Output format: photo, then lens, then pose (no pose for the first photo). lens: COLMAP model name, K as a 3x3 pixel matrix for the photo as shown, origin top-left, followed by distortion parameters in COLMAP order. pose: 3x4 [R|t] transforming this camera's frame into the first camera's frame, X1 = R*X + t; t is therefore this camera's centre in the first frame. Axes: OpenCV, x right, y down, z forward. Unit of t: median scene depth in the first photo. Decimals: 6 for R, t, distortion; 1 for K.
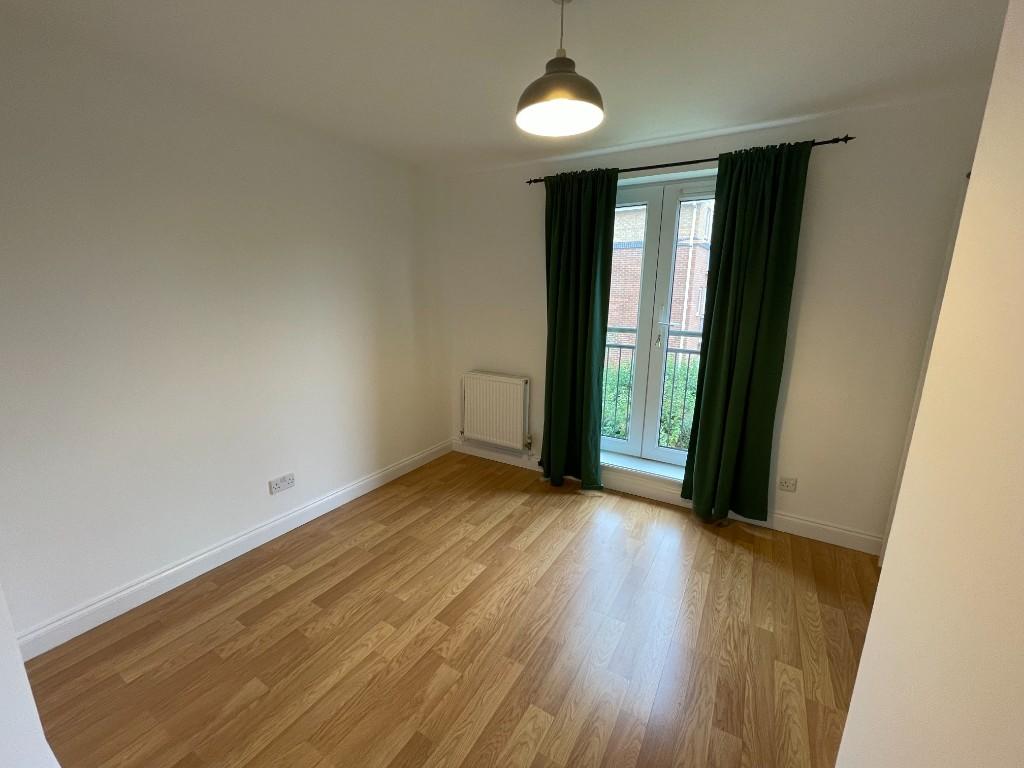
lens RADIAL K [[409.1, 0, 510.9], [0, 409.1, 384.2], [0, 0, 1]] dist [-0.012769, 0.000273]
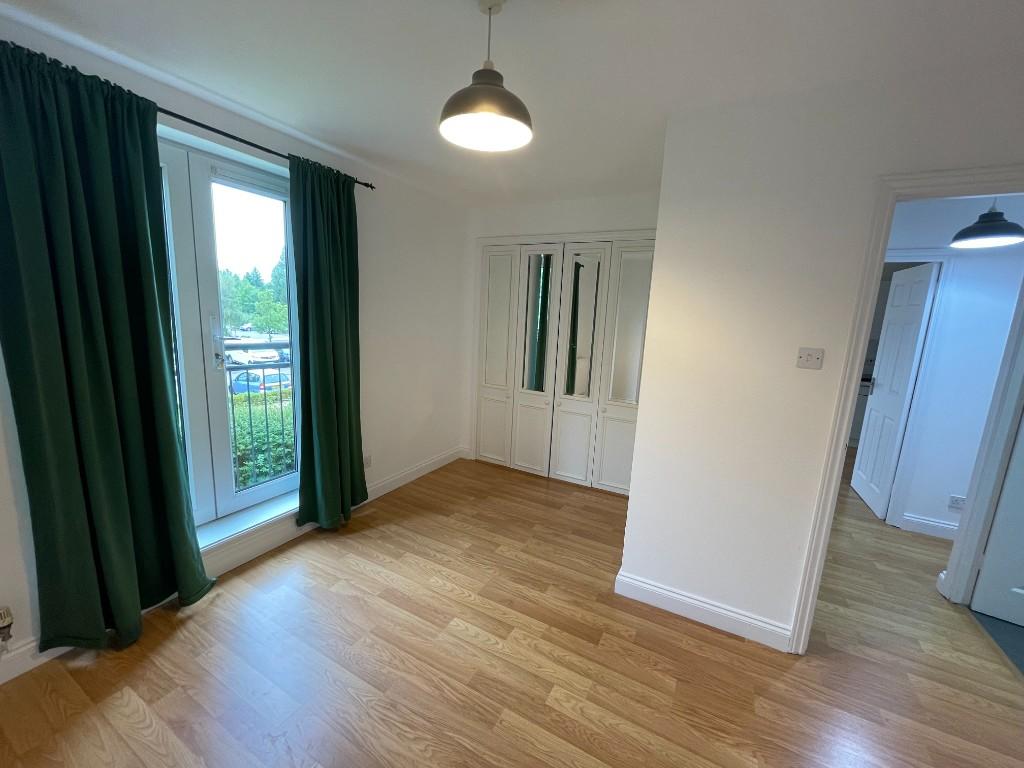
lens RADIAL K [[409.1, 0, 509.9], [0, 409.1, 386.1], [0, 0, 1]] dist [-0.012769, 0.000273]
pose [[-0.043946, -0.187860, 0.981212, -0.575963], [0.167095, 0.966943, 0.192612, -0.160415], [-0.984961, 0.172421, -0.011102, 0.666213]]
